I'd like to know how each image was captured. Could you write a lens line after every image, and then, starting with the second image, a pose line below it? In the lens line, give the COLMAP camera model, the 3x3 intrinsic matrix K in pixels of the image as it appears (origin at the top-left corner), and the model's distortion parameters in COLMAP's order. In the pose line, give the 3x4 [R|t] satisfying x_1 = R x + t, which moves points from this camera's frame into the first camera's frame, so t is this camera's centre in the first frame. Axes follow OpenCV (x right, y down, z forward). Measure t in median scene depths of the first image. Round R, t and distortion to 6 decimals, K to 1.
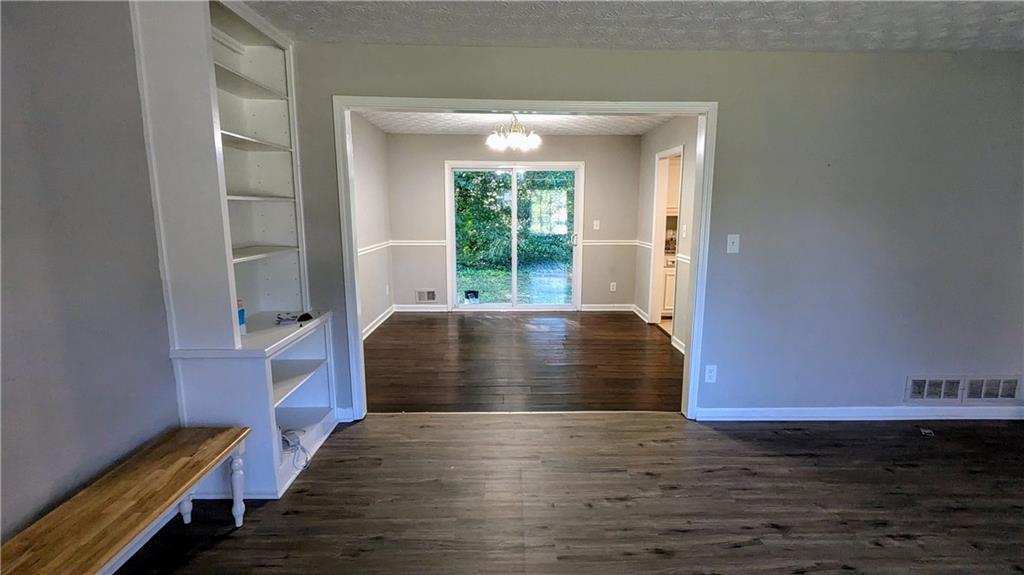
lens RADIAL K [[483.3, 0, 514.0], [0, 483.3, 288.4], [0, 0, 1]] dist [-0.002340, 0.000036]
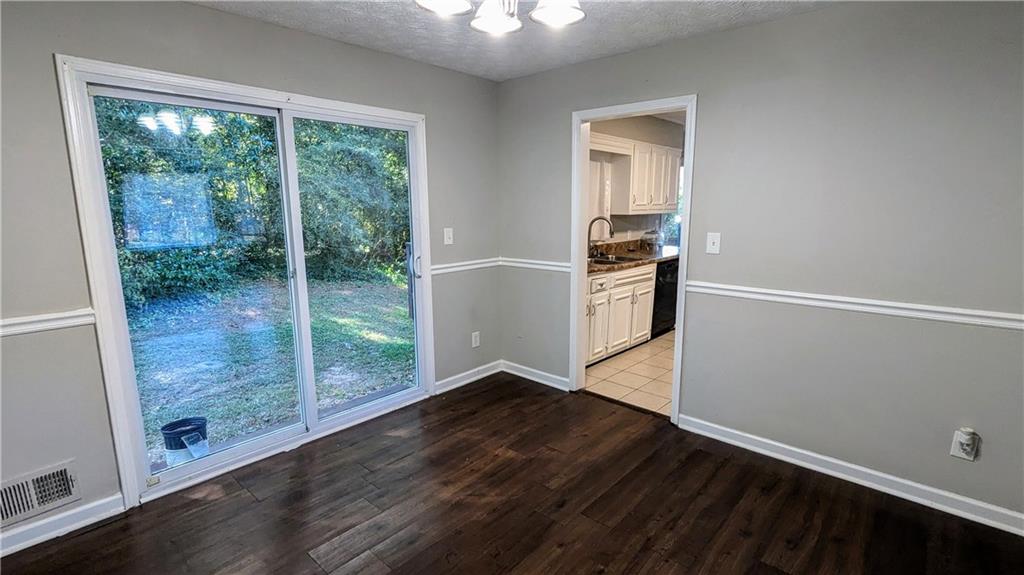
lens RADIAL K [[483.3, 0, 510.8], [0, 483.3, 287.3], [0, 0, 1]] dist [-0.002340, 0.000036]
pose [[0.682228, -0.132678, 0.719000, -0.177903], [0.127648, 0.989908, 0.061549, -0.096200], [-0.719910, 0.049788, 0.692279, 0.561815]]
